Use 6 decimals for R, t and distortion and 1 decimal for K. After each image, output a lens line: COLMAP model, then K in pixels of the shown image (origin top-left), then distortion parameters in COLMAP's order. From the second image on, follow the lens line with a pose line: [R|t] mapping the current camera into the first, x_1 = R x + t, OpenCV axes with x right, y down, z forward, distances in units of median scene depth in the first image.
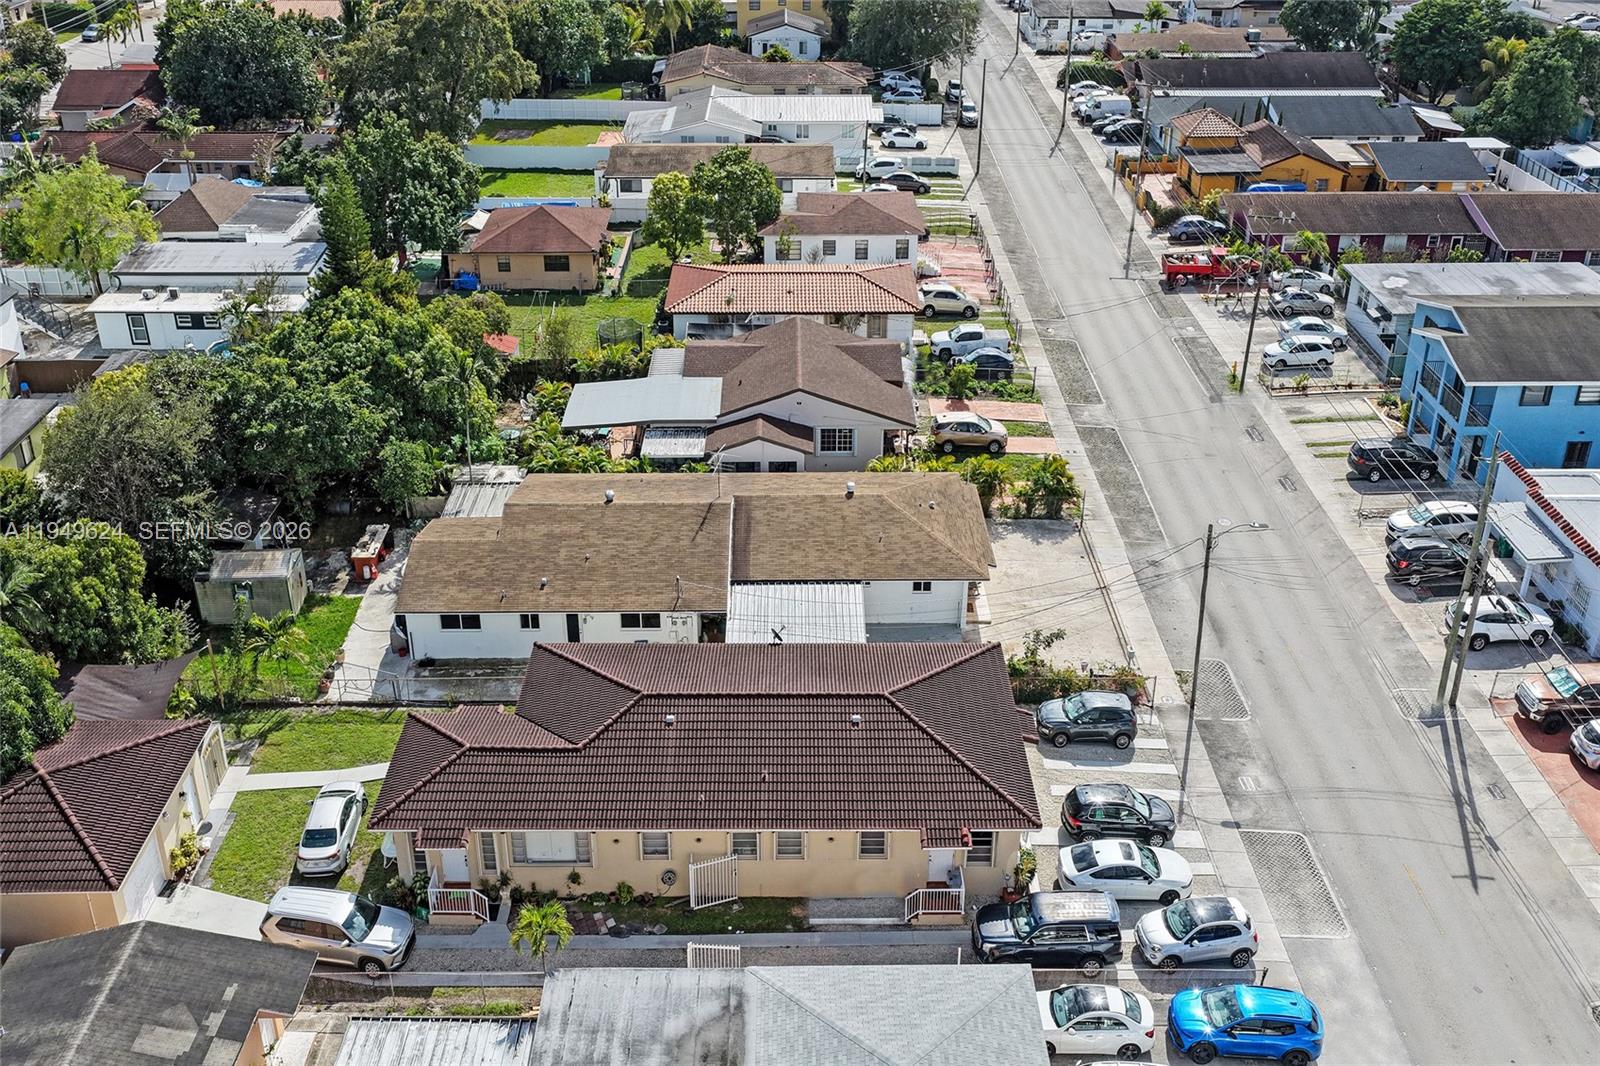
lens RADIAL K [[1318.2, 0, 801.1], [0, 1318.2, 434.1], [0, 0, 1]] dist [0.005608, 0.001637]
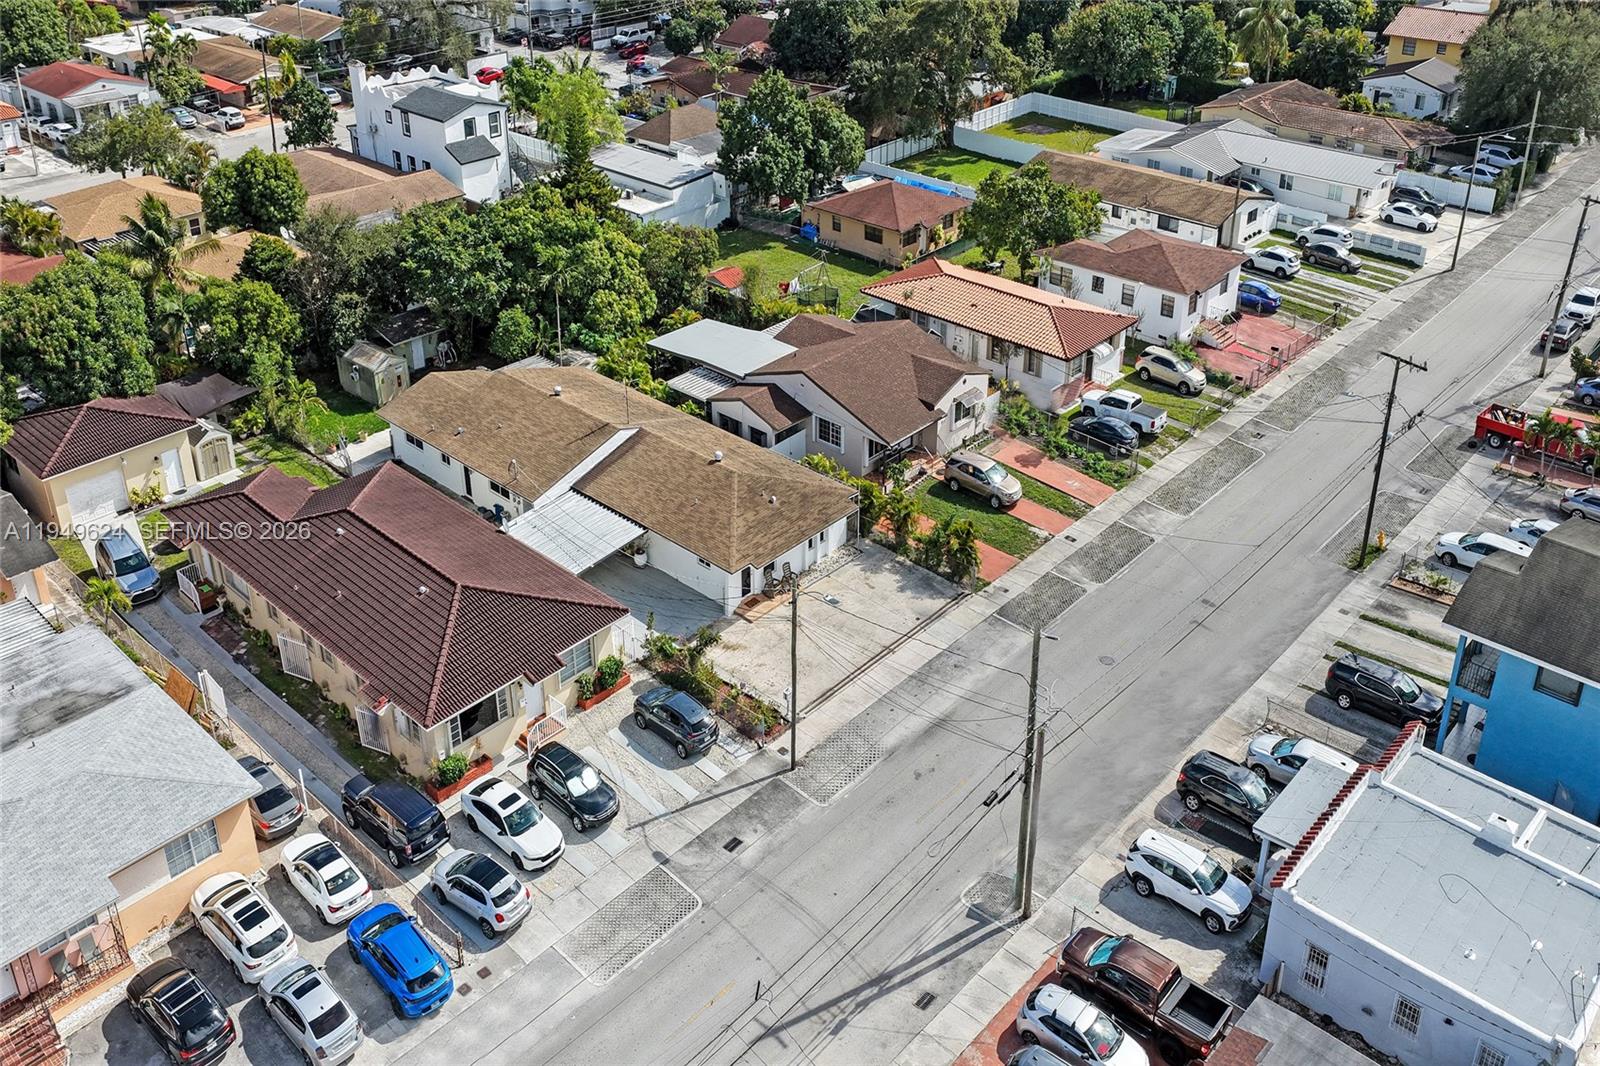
lens RADIAL K [[1306.9, 0, 798.0], [0, 1306.9, 434.2], [0, 0, 1]] dist [-0.002585, 0.010693]
pose [[0.728740, 0.321532, -0.604612, 0.527498], [-0.323712, 0.939786, 0.109606, -0.082368], [0.603447, 0.115846, 0.788943, 0.155794]]
